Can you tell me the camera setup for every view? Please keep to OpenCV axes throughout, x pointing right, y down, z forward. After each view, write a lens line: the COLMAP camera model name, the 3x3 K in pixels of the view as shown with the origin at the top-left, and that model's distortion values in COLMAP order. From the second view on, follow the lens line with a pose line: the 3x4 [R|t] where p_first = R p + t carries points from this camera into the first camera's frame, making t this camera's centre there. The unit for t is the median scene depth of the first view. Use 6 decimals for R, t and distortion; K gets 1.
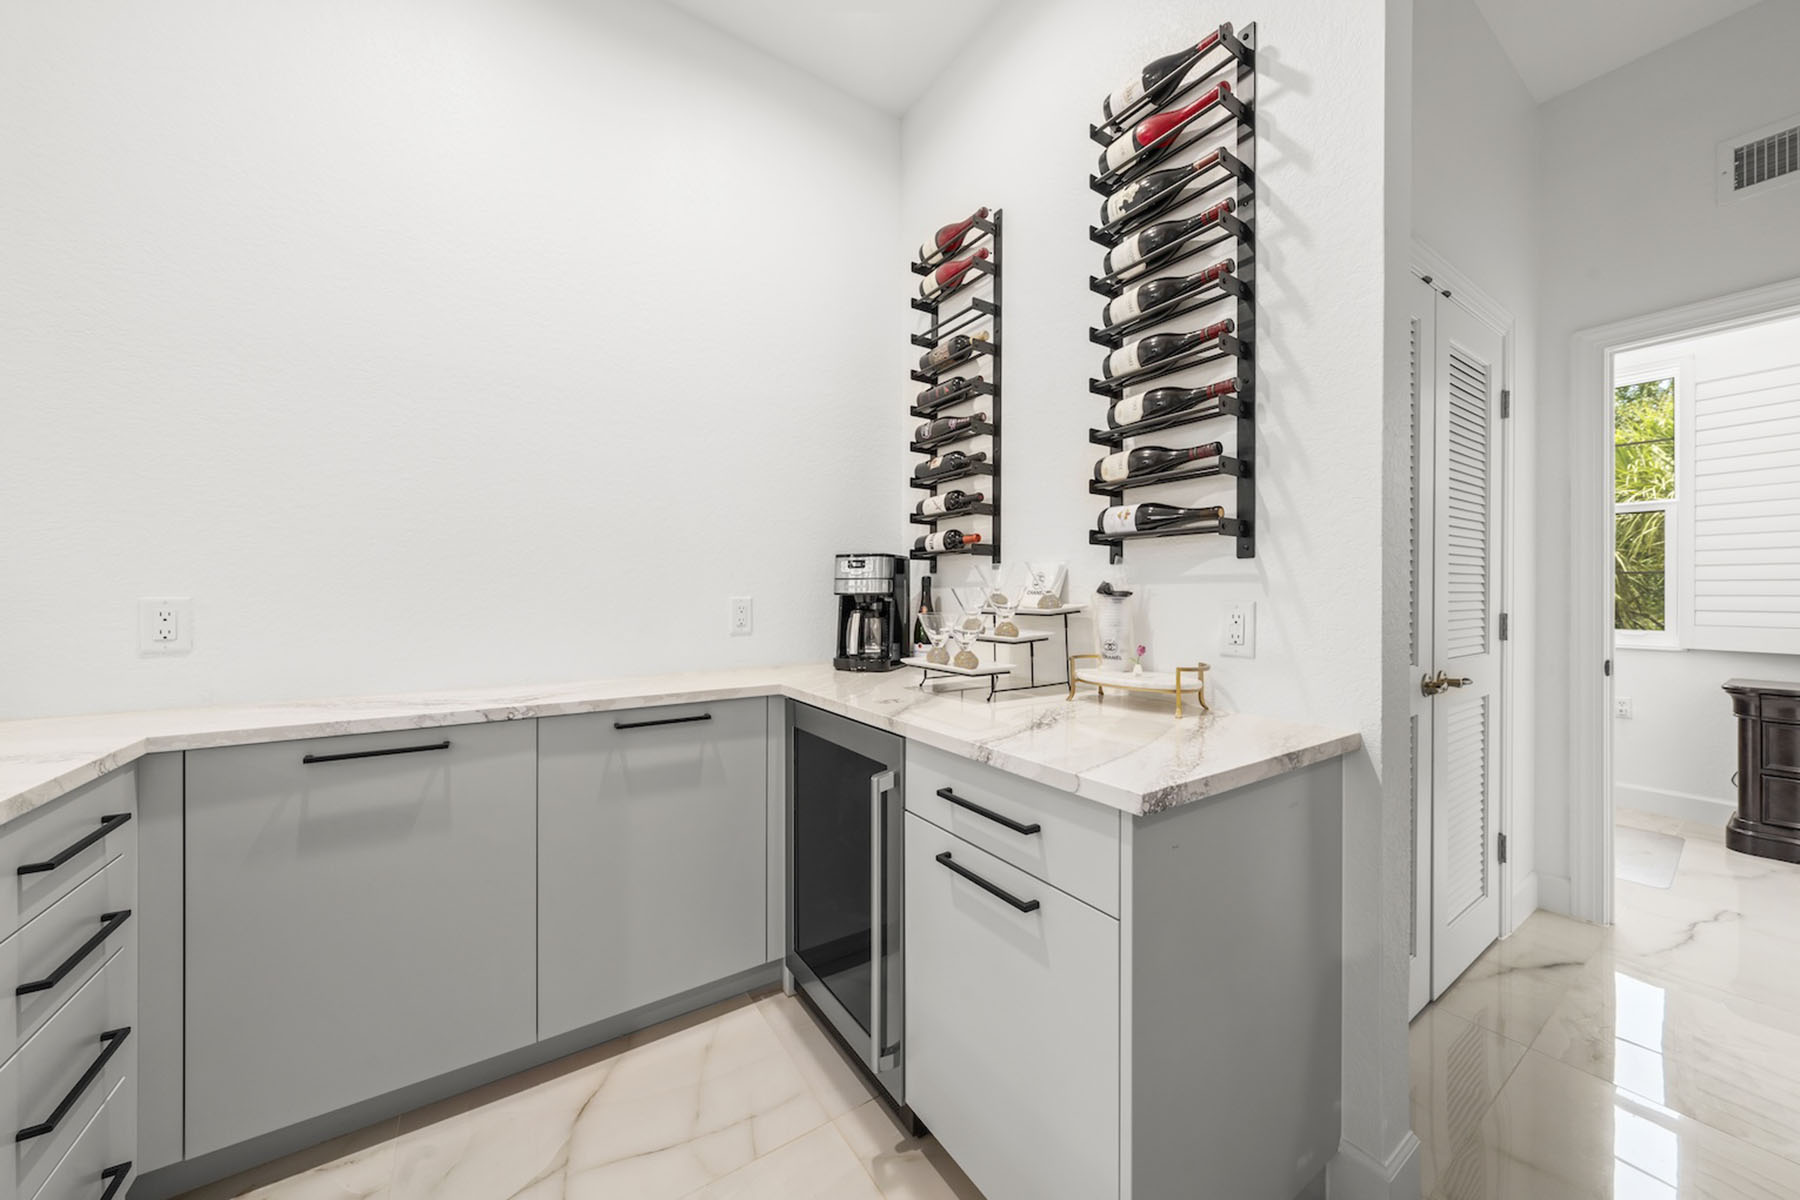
lens RADIAL K [[660.1, 0, 898.4], [0, 660.1, 598.8], [0, 0, 1]] dist [-0.000842, -0.000111]
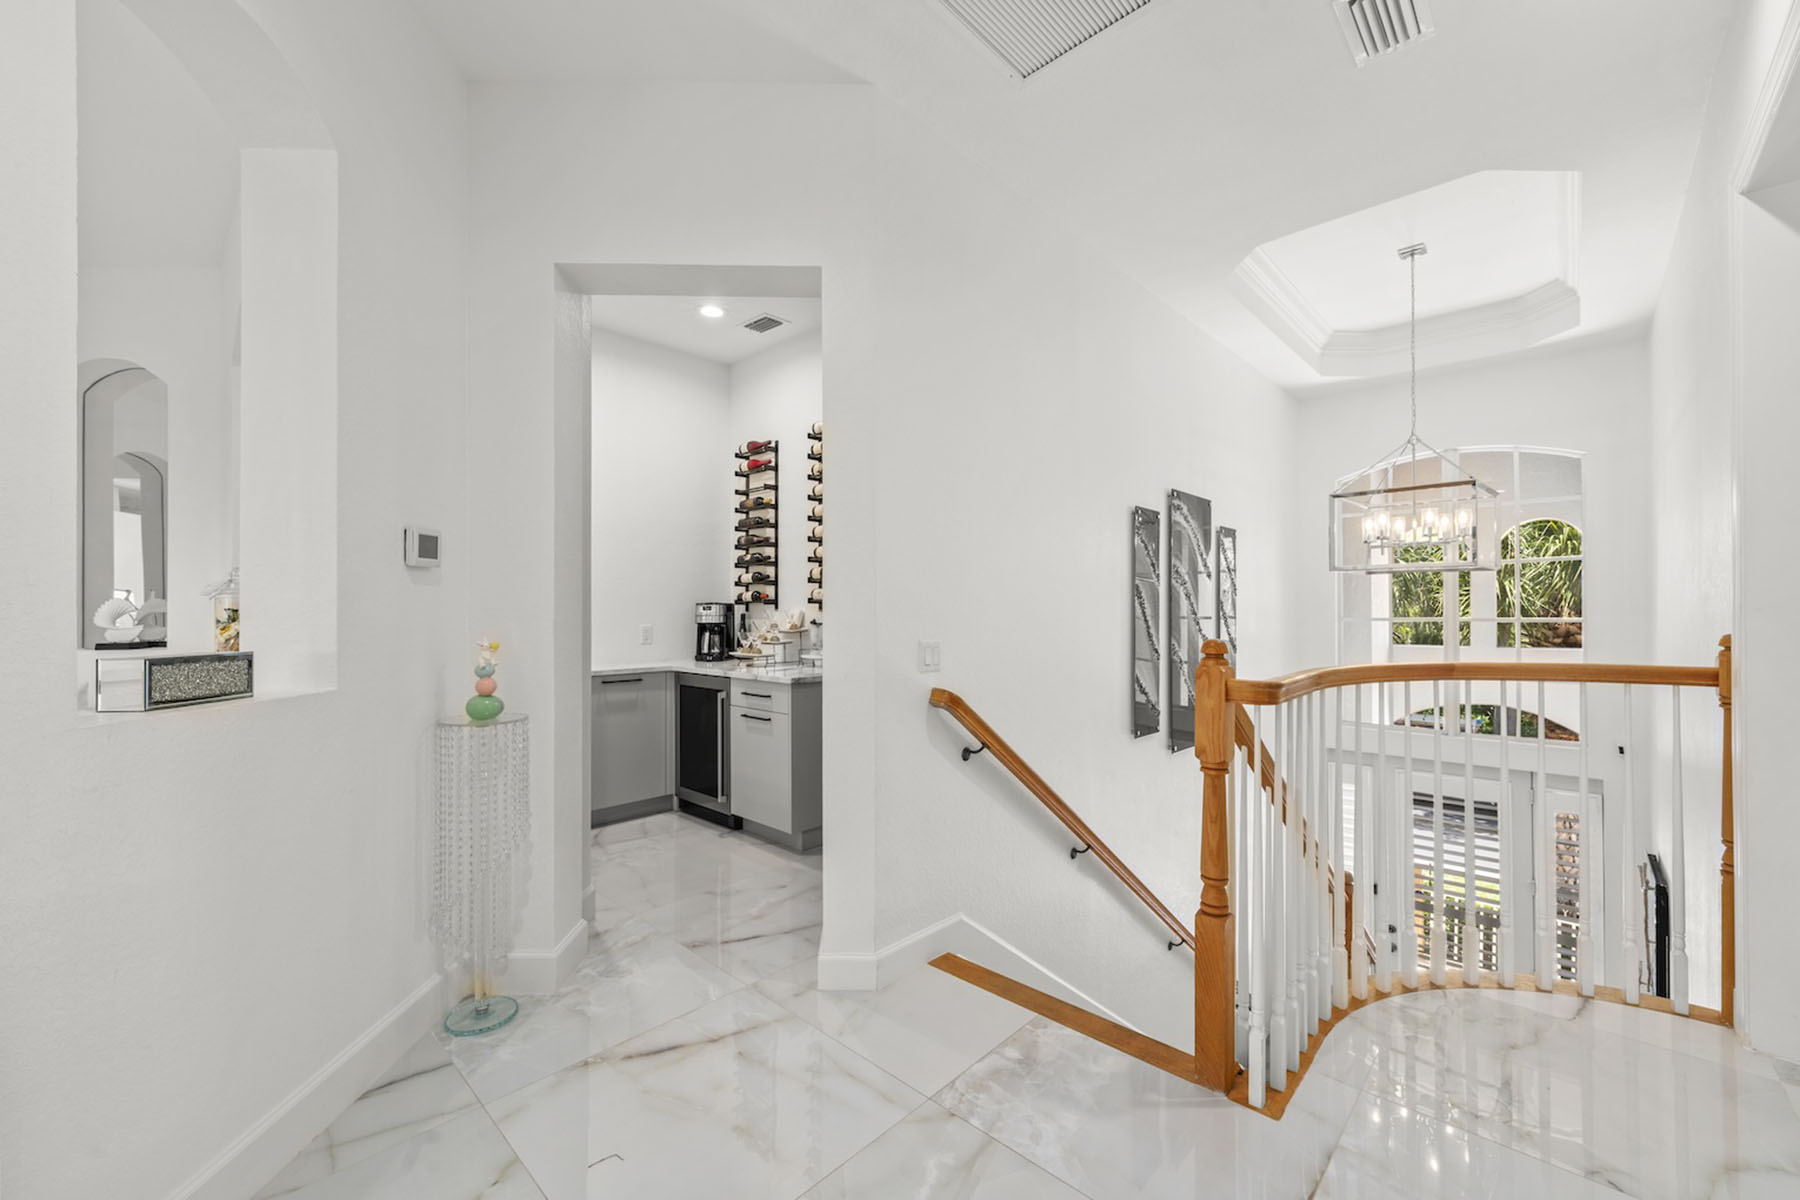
lens RADIAL K [[718.2, 0, 908.3], [0, 718.2, 616.2], [0, 0, 1]] dist [0.001882, 0.000011]
pose [[0.971549, -0.003799, 0.236809, 0.014225], [0.003788, 0.999993, 0.000501, -0.027134], [-0.236809, 0.000411, 0.971556, -1.265470]]
